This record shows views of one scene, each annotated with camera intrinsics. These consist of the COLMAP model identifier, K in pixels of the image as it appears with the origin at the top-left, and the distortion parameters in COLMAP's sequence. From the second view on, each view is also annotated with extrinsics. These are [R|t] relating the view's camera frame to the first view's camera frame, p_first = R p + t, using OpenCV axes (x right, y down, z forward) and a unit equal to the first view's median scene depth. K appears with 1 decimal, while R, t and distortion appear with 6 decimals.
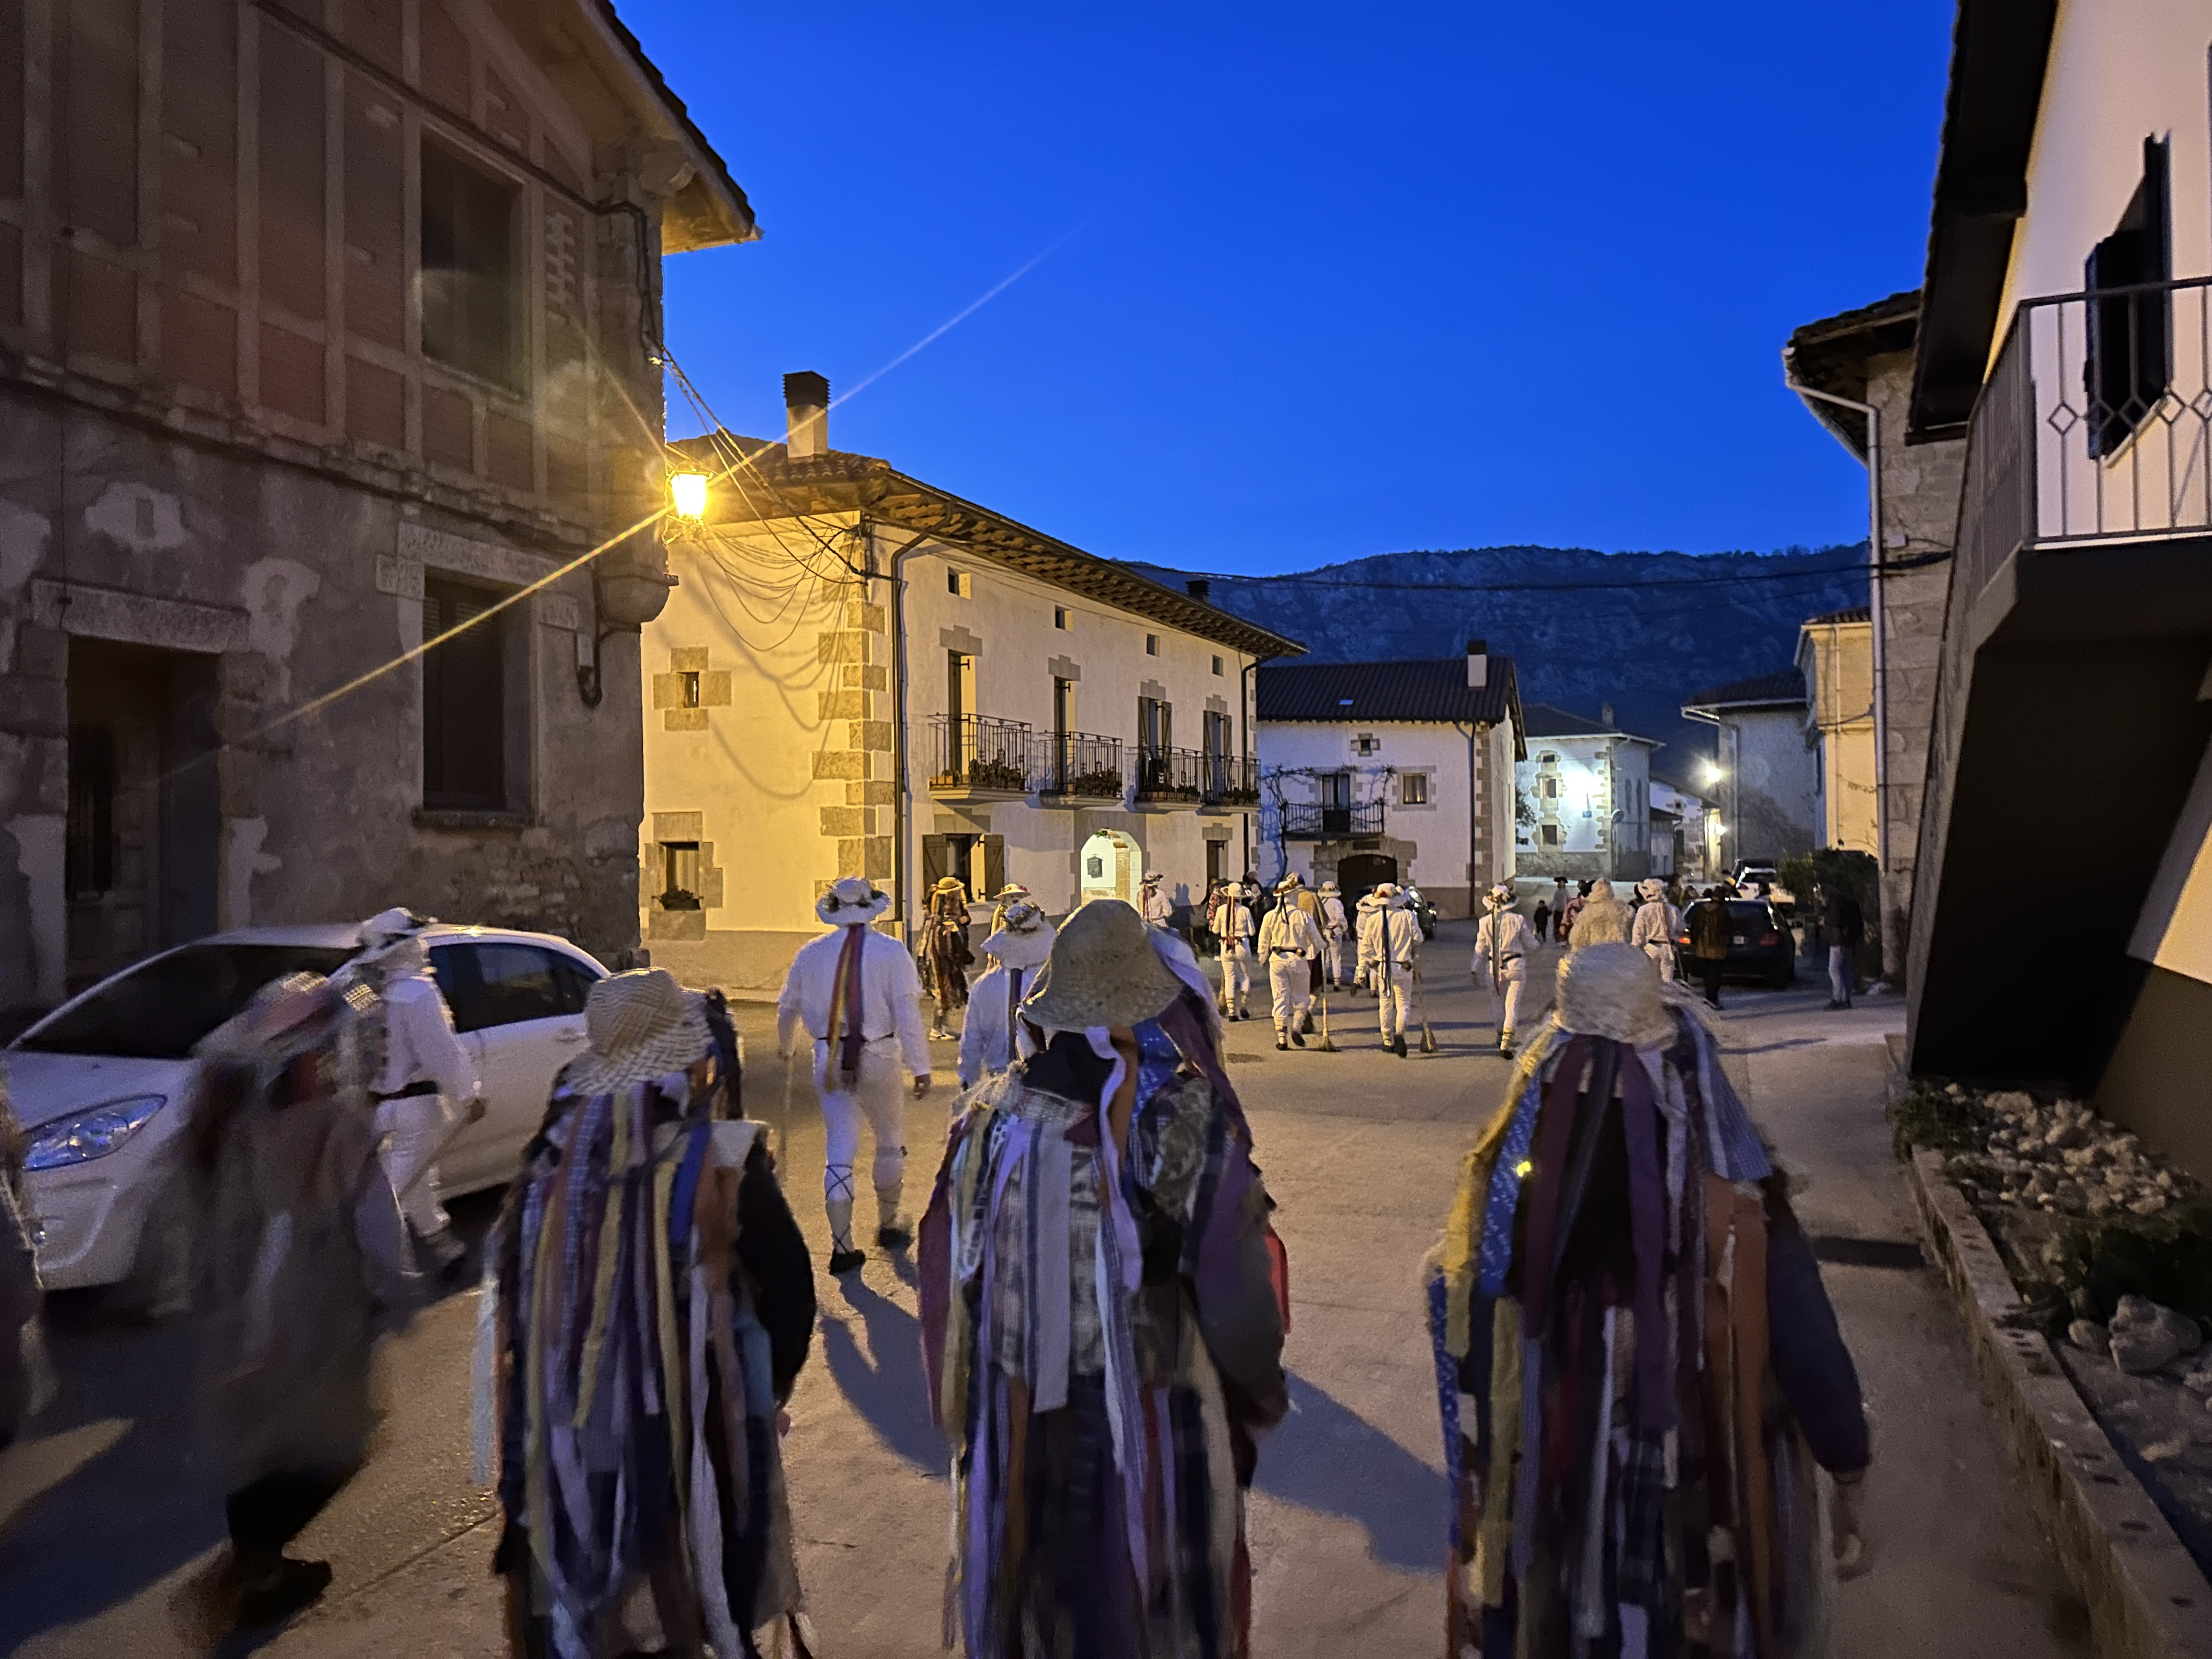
lens RADIAL K [[1560.4, 0, 1106.0], [0, 1560.4, 829.5], [0, 0, 1]] dist [0.074782, -0.099143]
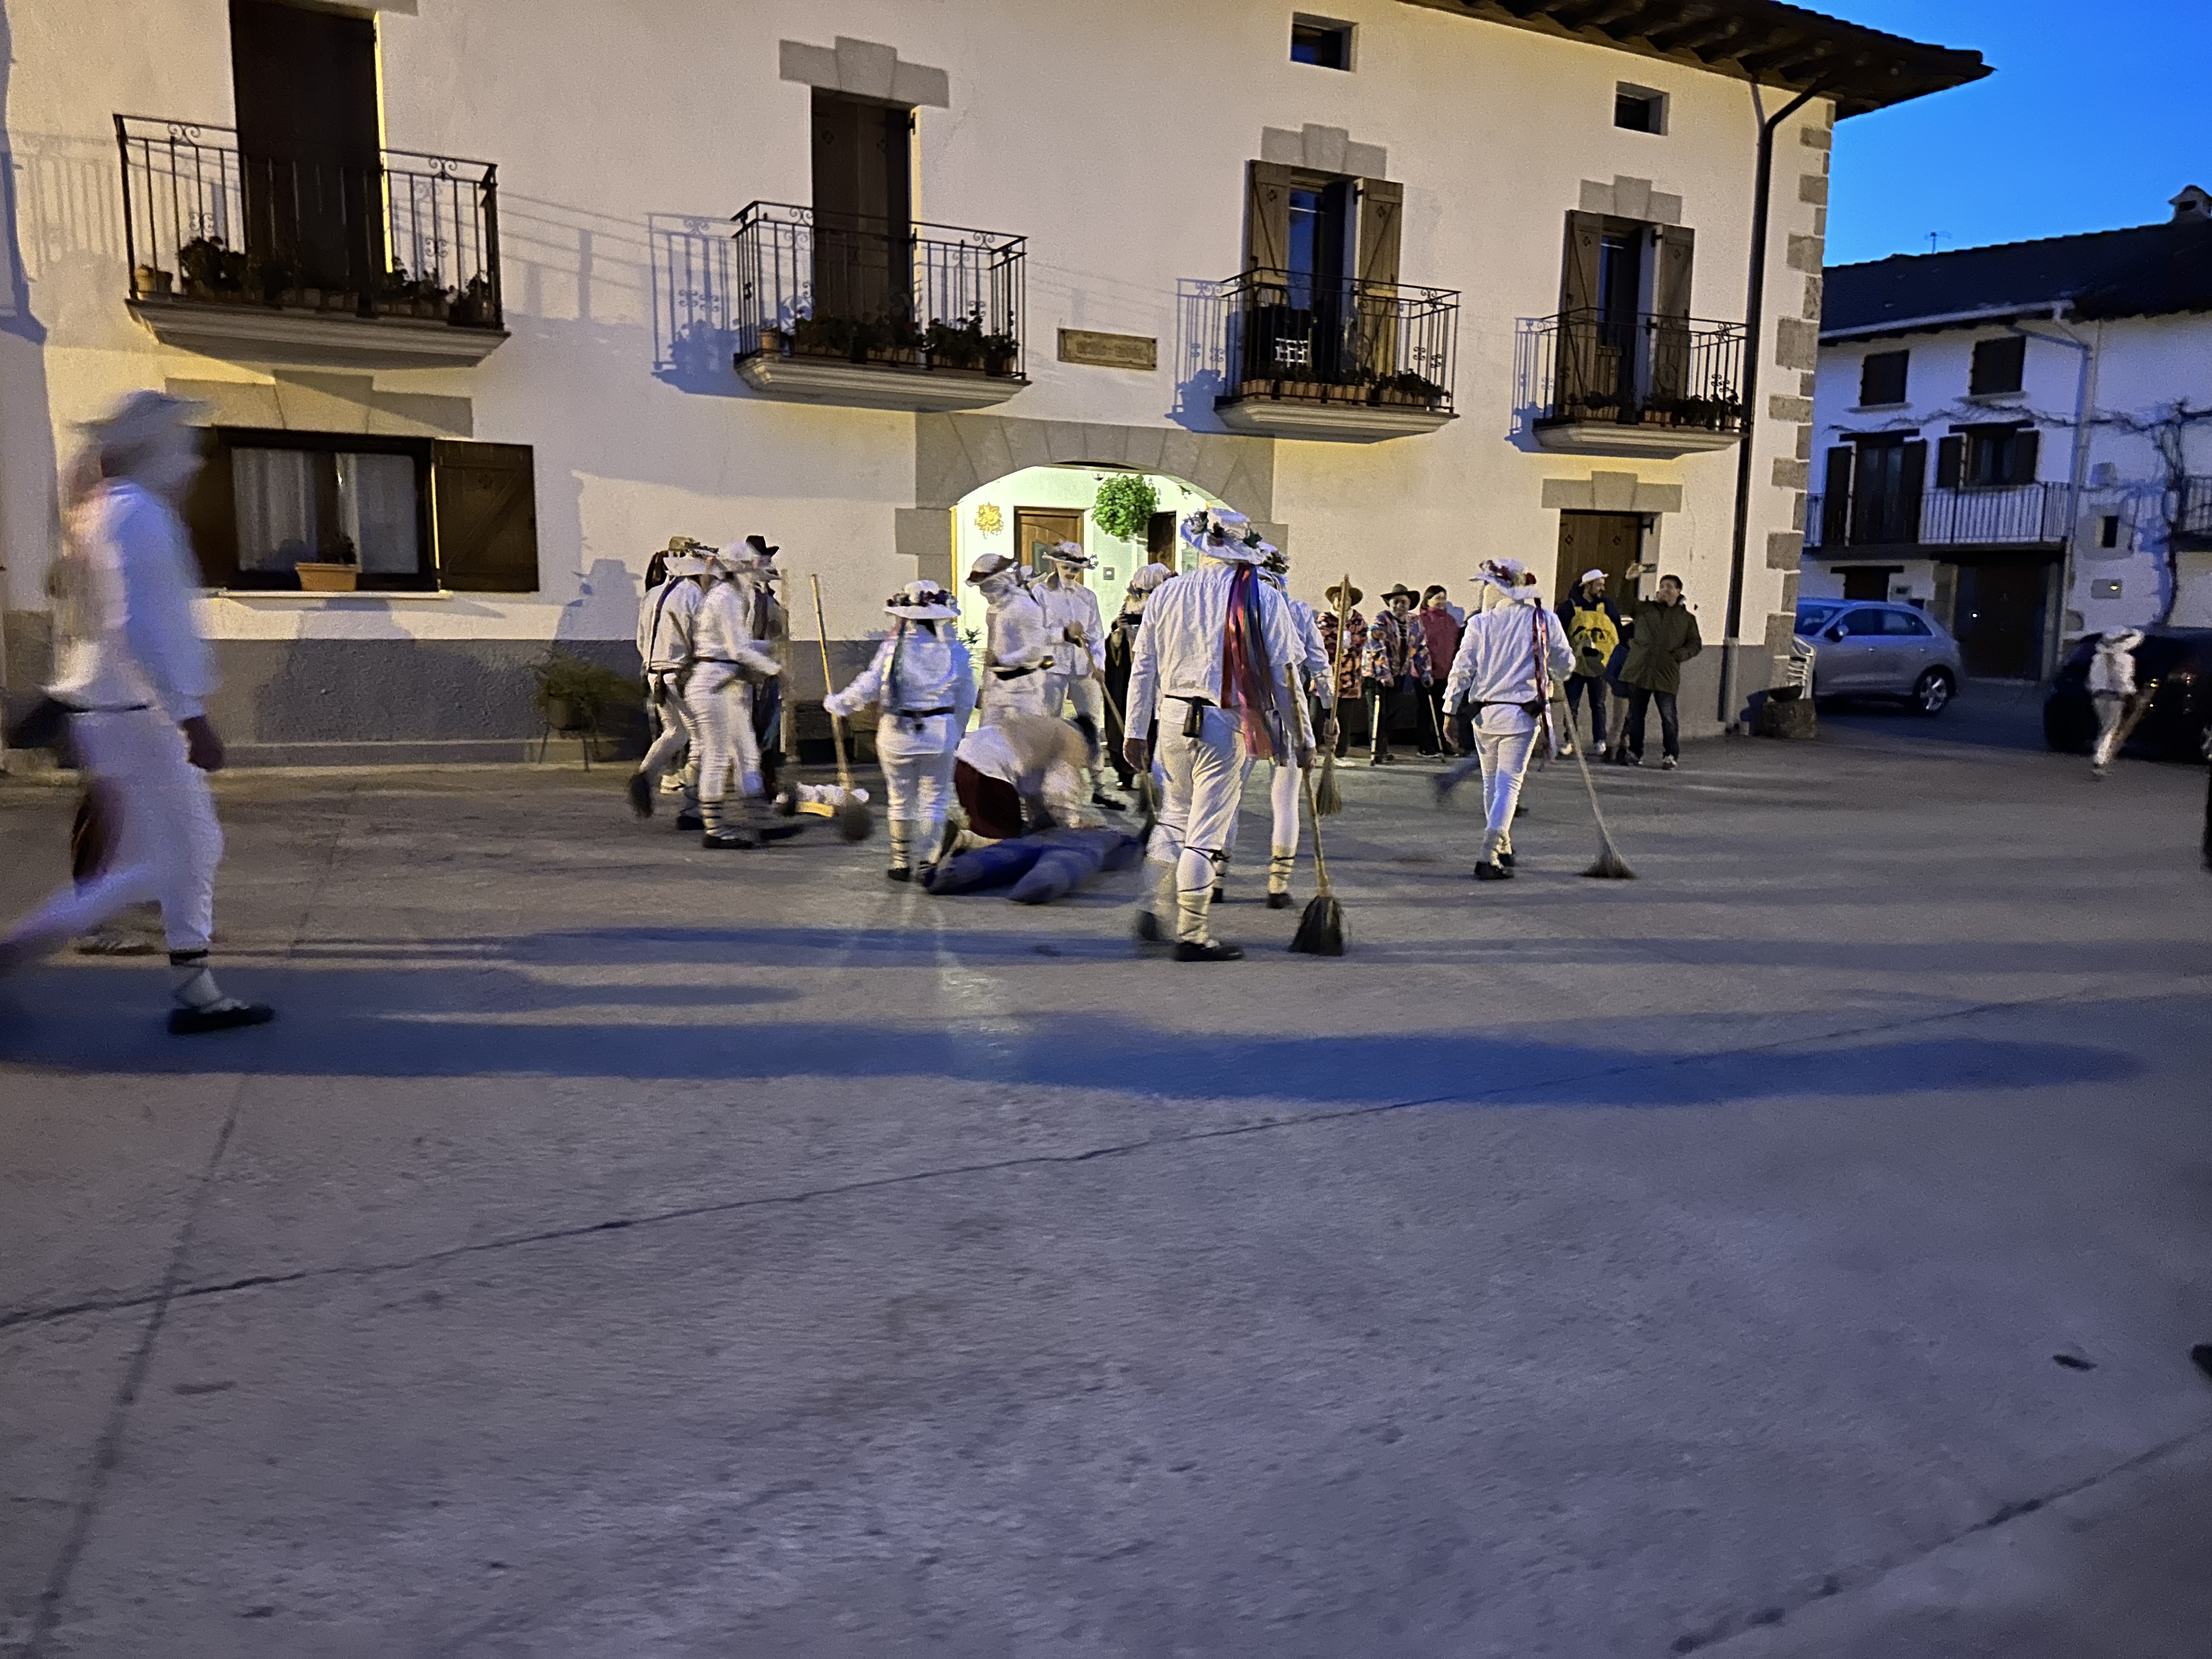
lens RADIAL K [[1560.4, 0, 1106.0], [0, 1560.4, 829.5], [0, 0, 1]] dist [0.074782, -0.099143]
pose [[0.779247, 0.141793, -0.610466, 0.171313], [-0.032534, 0.981909, 0.186538, 0.011362], [0.625871, -0.125498, 0.769763, 0.365860]]
